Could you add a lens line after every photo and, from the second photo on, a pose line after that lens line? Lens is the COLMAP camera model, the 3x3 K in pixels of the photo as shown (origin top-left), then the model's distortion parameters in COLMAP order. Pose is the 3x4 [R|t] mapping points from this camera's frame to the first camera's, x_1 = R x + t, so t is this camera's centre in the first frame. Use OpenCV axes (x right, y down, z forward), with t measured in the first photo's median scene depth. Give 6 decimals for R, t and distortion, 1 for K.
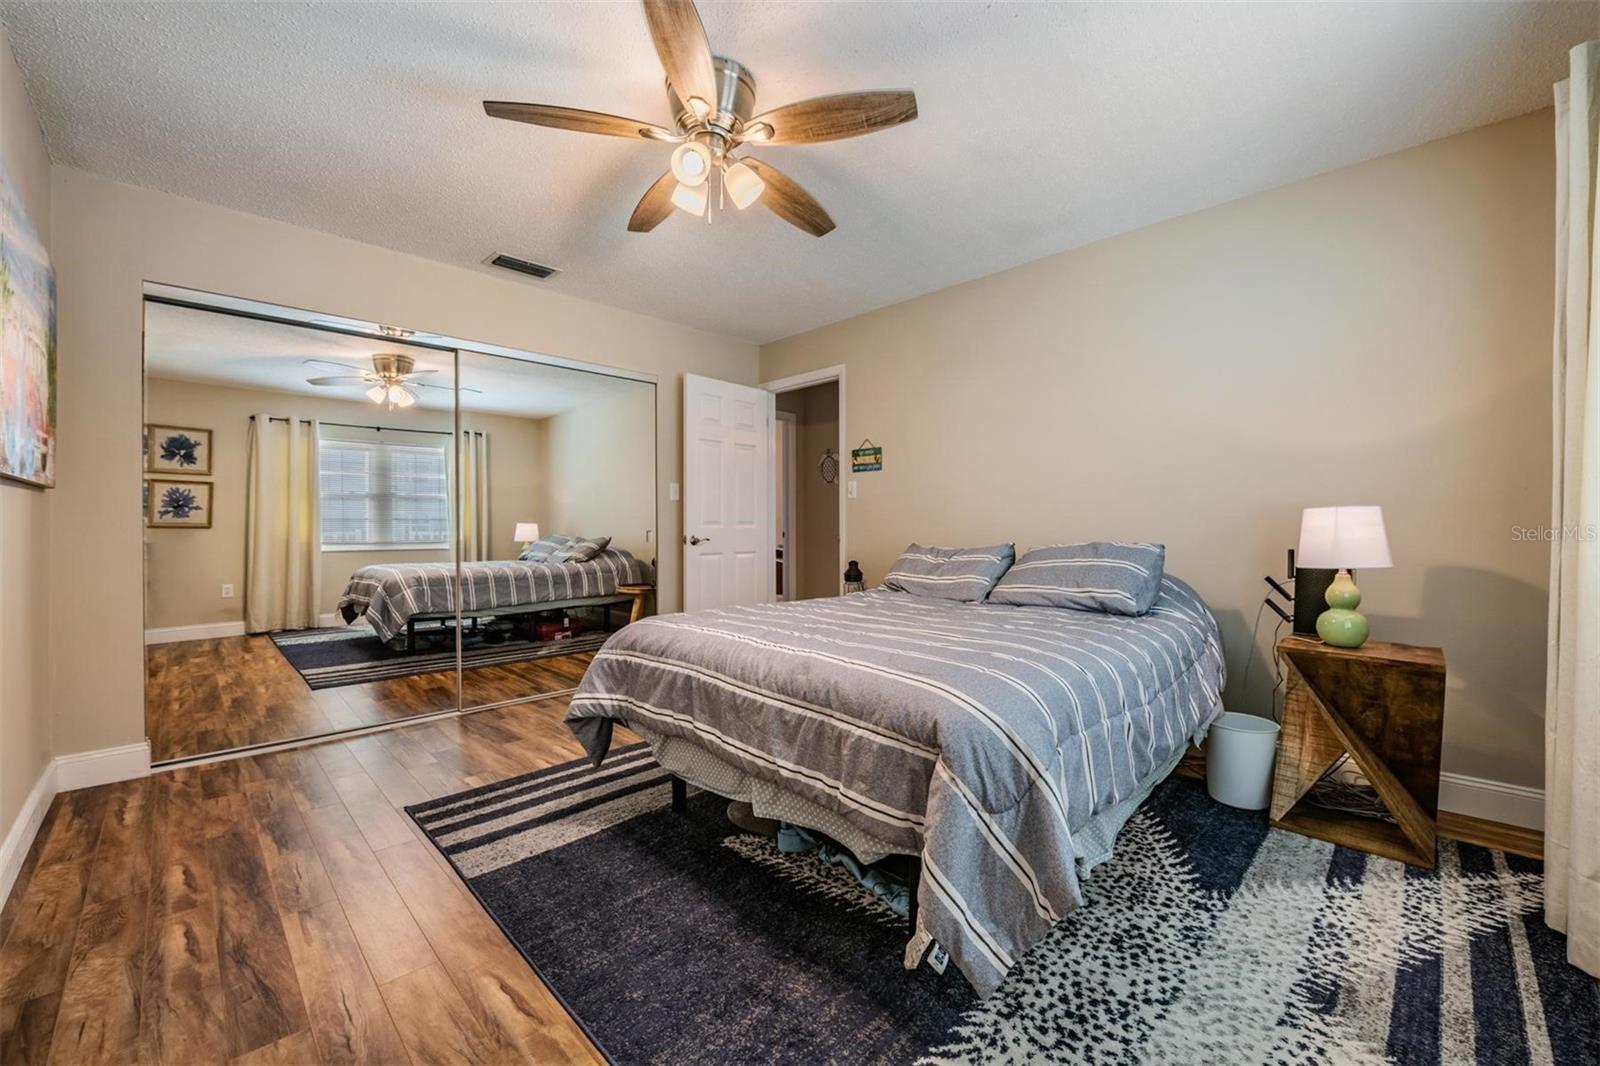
lens RADIAL K [[631.4, 0, 797.9], [0, 631.4, 530.7], [0, 0, 1]] dist [0.001236, -0.002352]
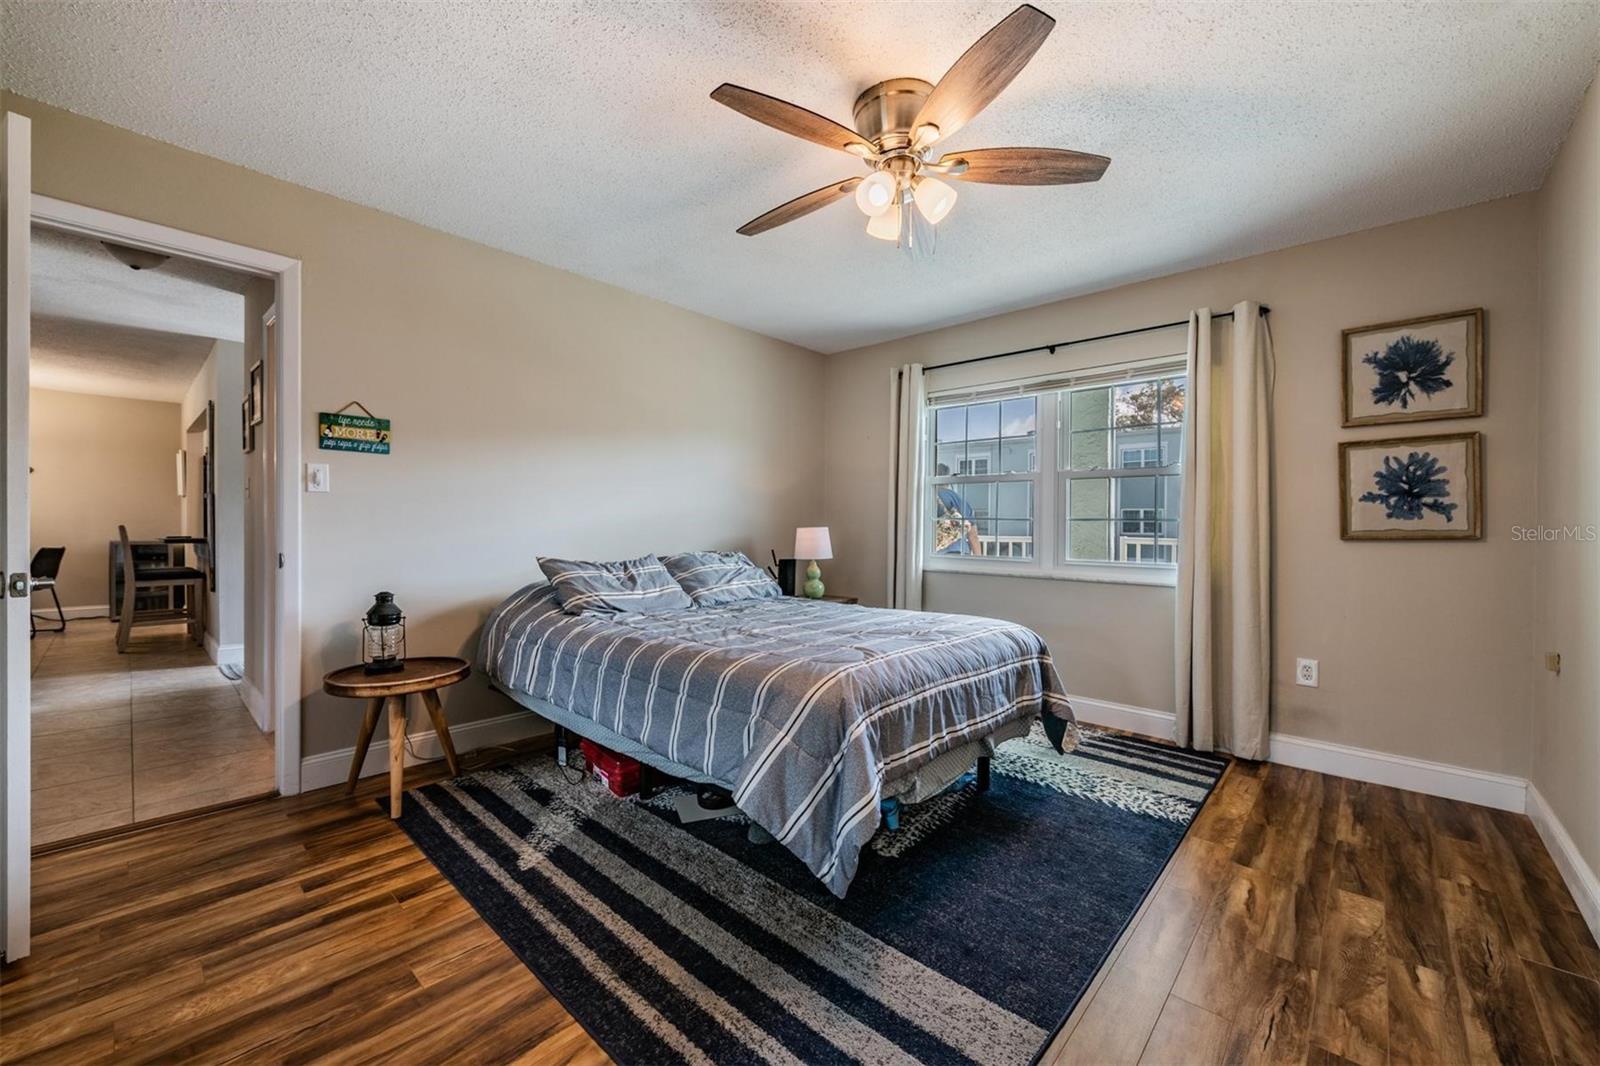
lens RADIAL K [[631.4, 0, 797.1], [0, 631.4, 531.3], [0, 0, 1]] dist [0.001236, -0.002352]
pose [[-0.045381, -0.008845, 0.998931, -0.944025], [0.000578, 0.999960, 0.008881, -0.033368], [-0.998970, 0.000981, -0.045375, 1.009108]]
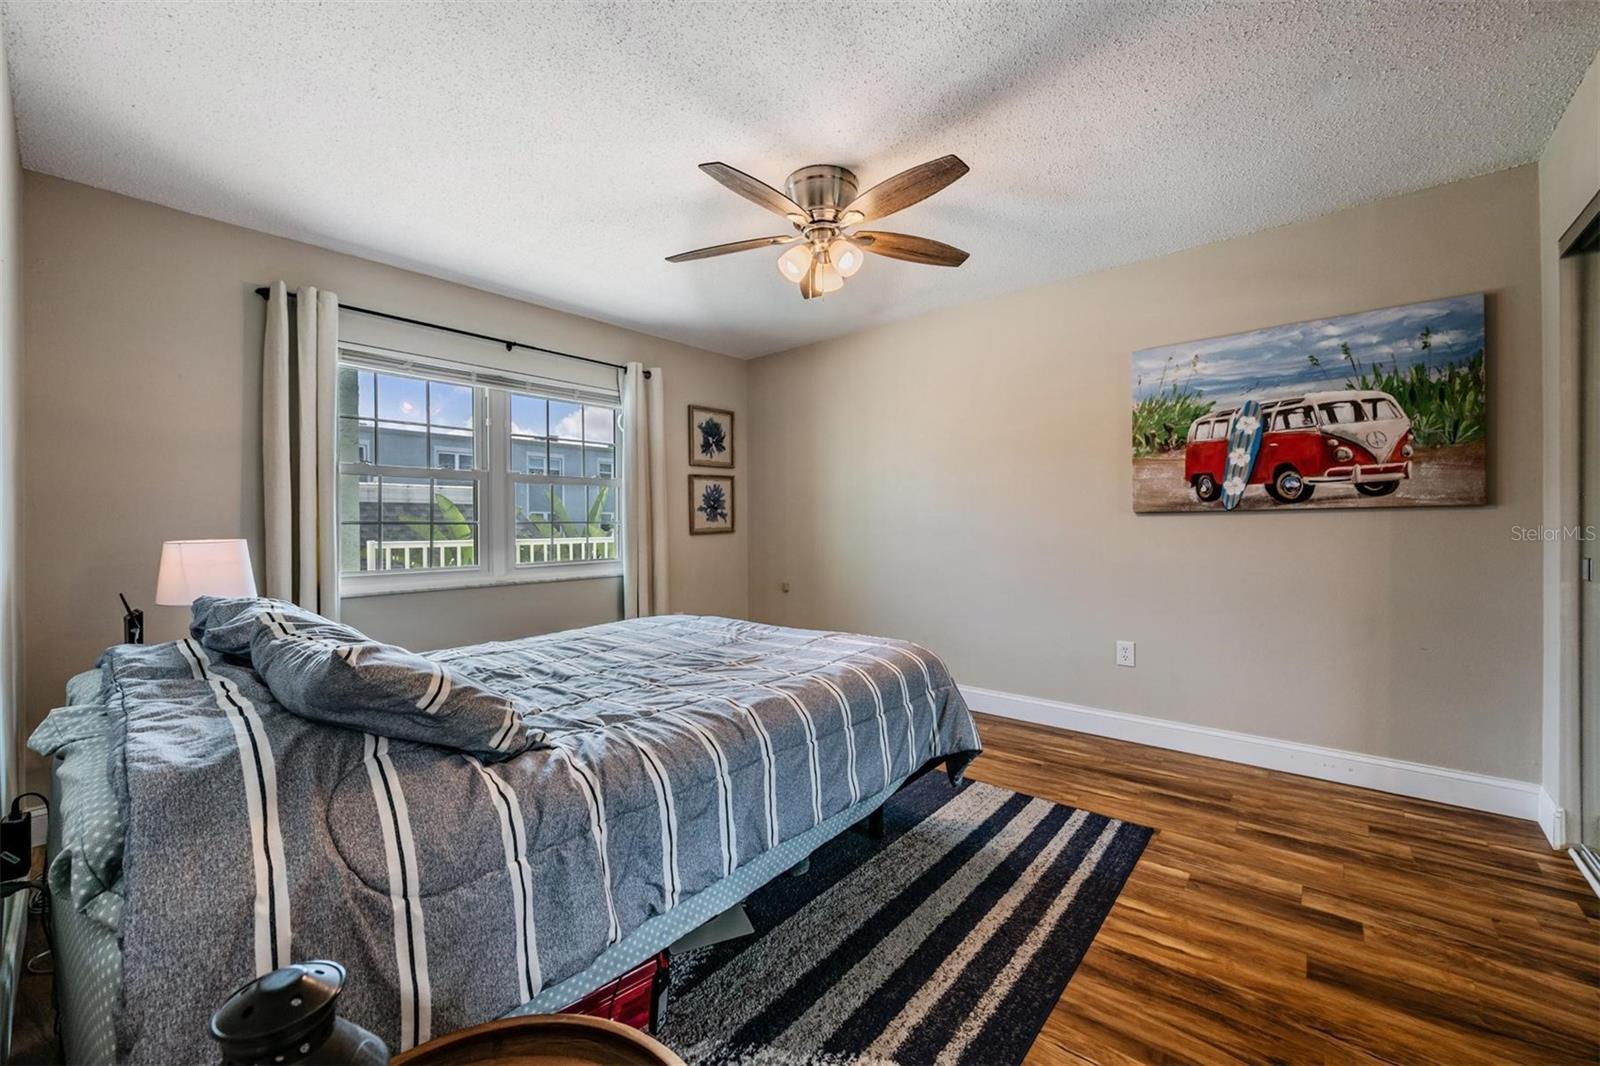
lens RADIAL K [[631.4, 0, 796.8], [0, 631.4, 528.5], [0, 0, 1]] dist [0.001236, -0.002352]
pose [[-0.995948, 0.011428, -0.089200, 0.014960], [0.010023, 0.999819, 0.016187, -0.051899], [0.089369, 0.015227, -0.995882, 1.840690]]
